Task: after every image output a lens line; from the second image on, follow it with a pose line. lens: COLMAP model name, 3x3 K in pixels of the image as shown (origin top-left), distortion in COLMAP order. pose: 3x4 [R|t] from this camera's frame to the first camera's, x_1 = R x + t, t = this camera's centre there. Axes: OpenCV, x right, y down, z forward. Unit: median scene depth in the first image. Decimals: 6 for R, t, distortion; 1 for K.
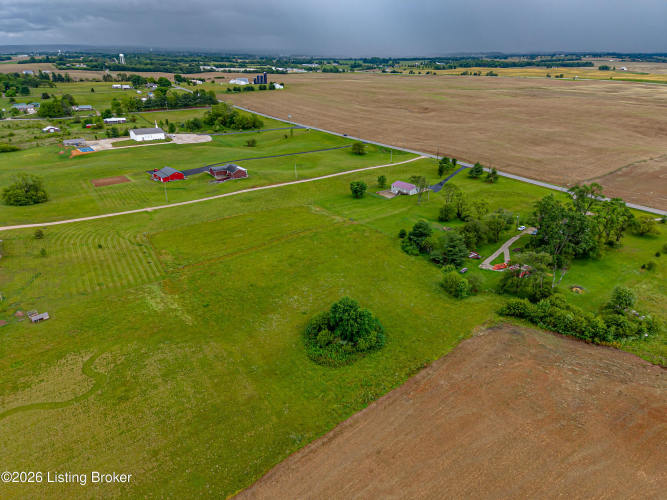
lens RADIAL K [[423.4, 0, 334.2], [0, 423.4, 259.4], [0, 0, 1]] dist [0.233815, -0.218258]
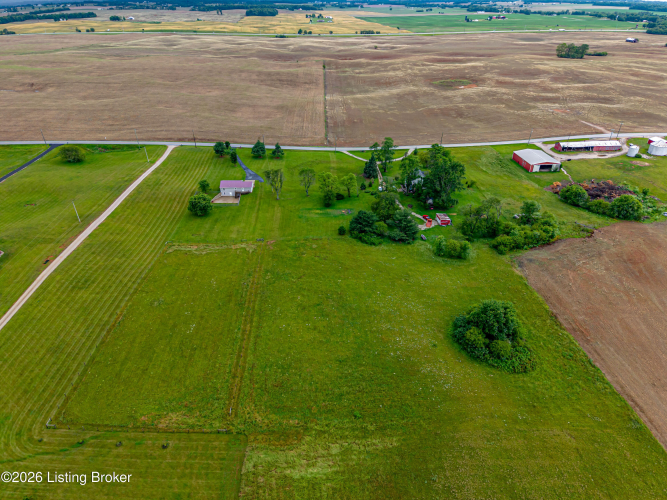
lens RADIAL K [[423.4, 0, 334.2], [0, 423.4, 259.4], [0, 0, 1]] dist [0.233815, -0.218258]
pose [[0.554087, -0.431680, 0.711786, -0.359773], [0.362844, 0.894783, 0.260208, -0.166210], [-0.749221, 0.114089, 0.652420, 0.256787]]
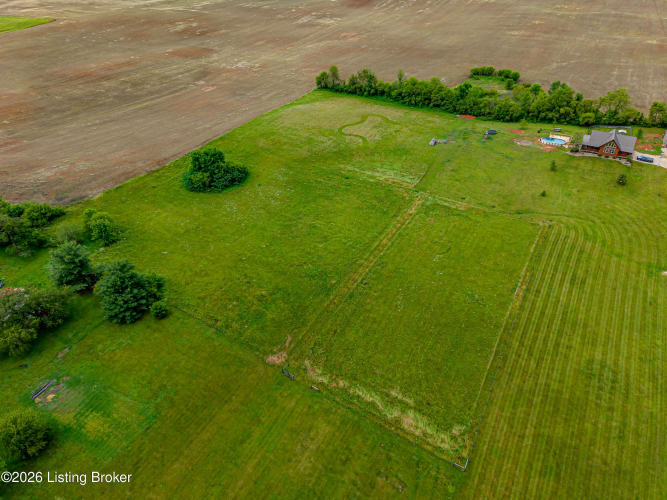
lens RADIAL K [[423.4, 0, 334.2], [0, 423.4, 259.4], [0, 0, 1]] dist [0.233815, -0.218258]
pose [[-0.911232, 0.249478, -0.327745, 0.081848], [-0.183098, 0.467418, 0.864867, -0.383157], [0.368959, 0.848105, -0.380247, 0.794658]]
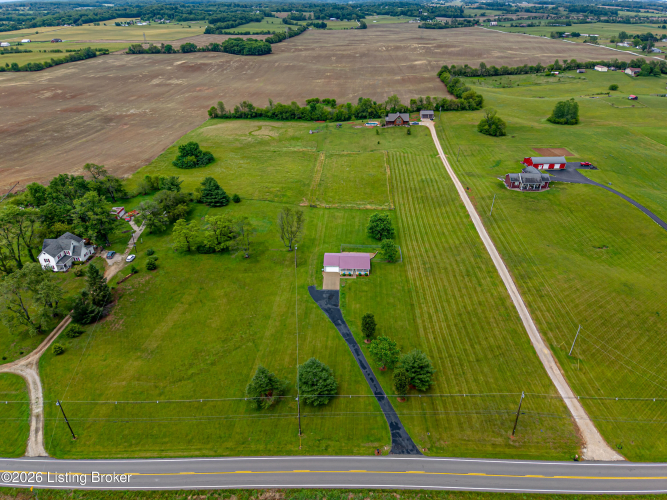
lens RADIAL K [[423.4, 0, 334.2], [0, 423.4, 259.4], [0, 0, 1]] dist [0.233815, -0.218258]
pose [[-0.634549, 0.388368, -0.668220, 0.489991], [-0.335861, 0.640119, 0.690974, -0.489561], [0.696093, 0.662885, -0.275749, 0.997819]]
